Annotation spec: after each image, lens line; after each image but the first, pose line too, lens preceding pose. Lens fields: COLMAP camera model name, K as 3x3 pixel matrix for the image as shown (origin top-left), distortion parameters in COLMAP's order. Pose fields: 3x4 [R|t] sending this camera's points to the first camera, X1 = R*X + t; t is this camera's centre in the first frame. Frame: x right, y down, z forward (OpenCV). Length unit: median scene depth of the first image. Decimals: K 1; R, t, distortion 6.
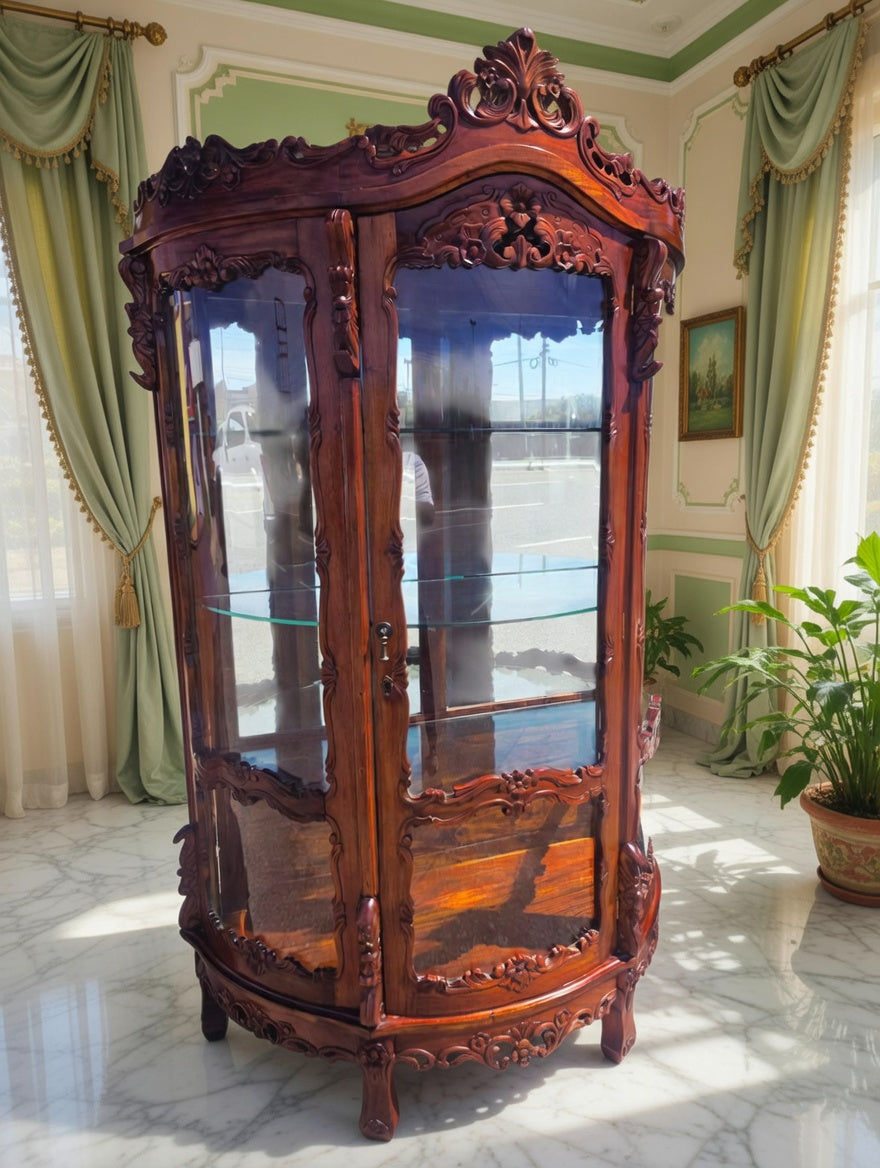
lens RADIAL K [[735.4, 0, 453.9], [0, 735.4, 577.9], [0, 0, 1]] dist [0.006247, 0.003250]
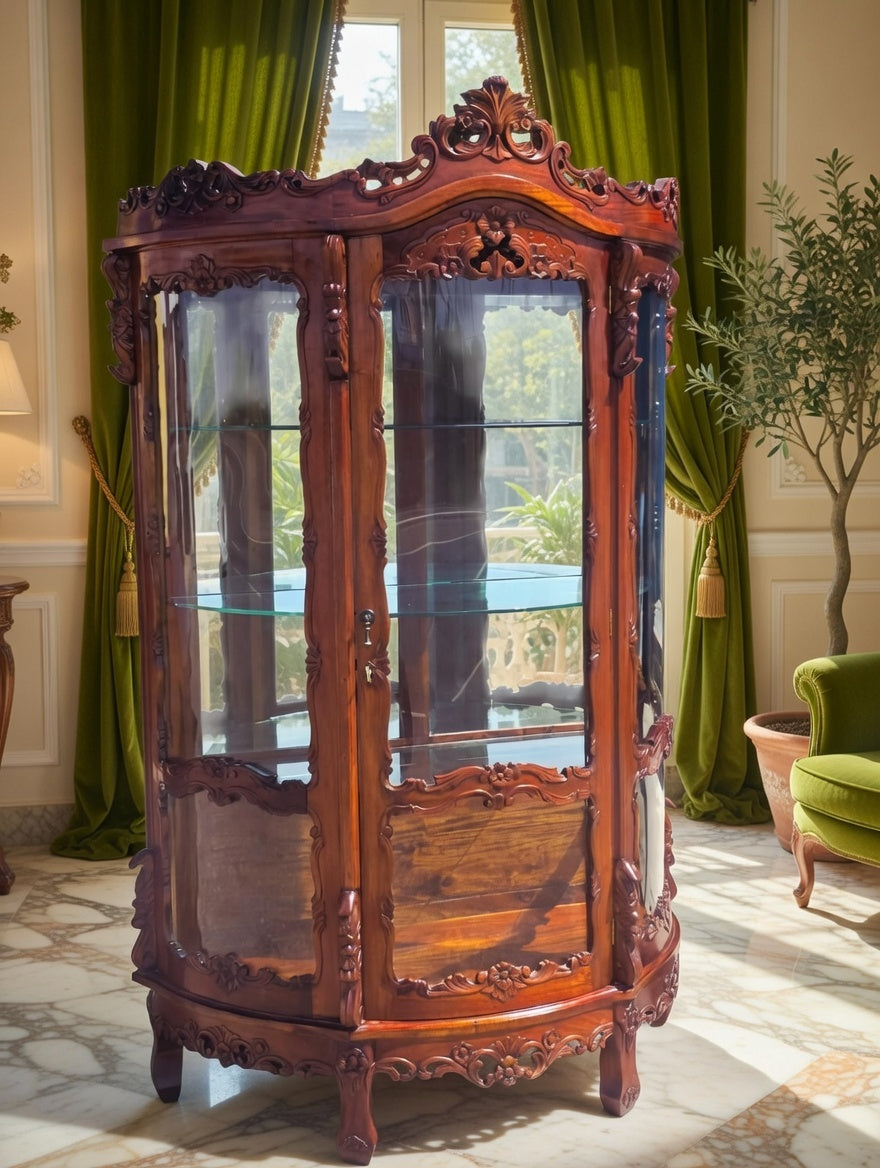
lens RADIAL K [[1567.7, 0, 468.5], [0, 1567.7, 582.7], [0, 0, 1]] dist [0.065196, 0.000000]
pose [[0.999963, 0.000345, 0.008579, 0.028343], [0.000208, 0.997926, -0.064365, 0.165877], [-0.008584, 0.064365, 0.997890, -1.221641]]
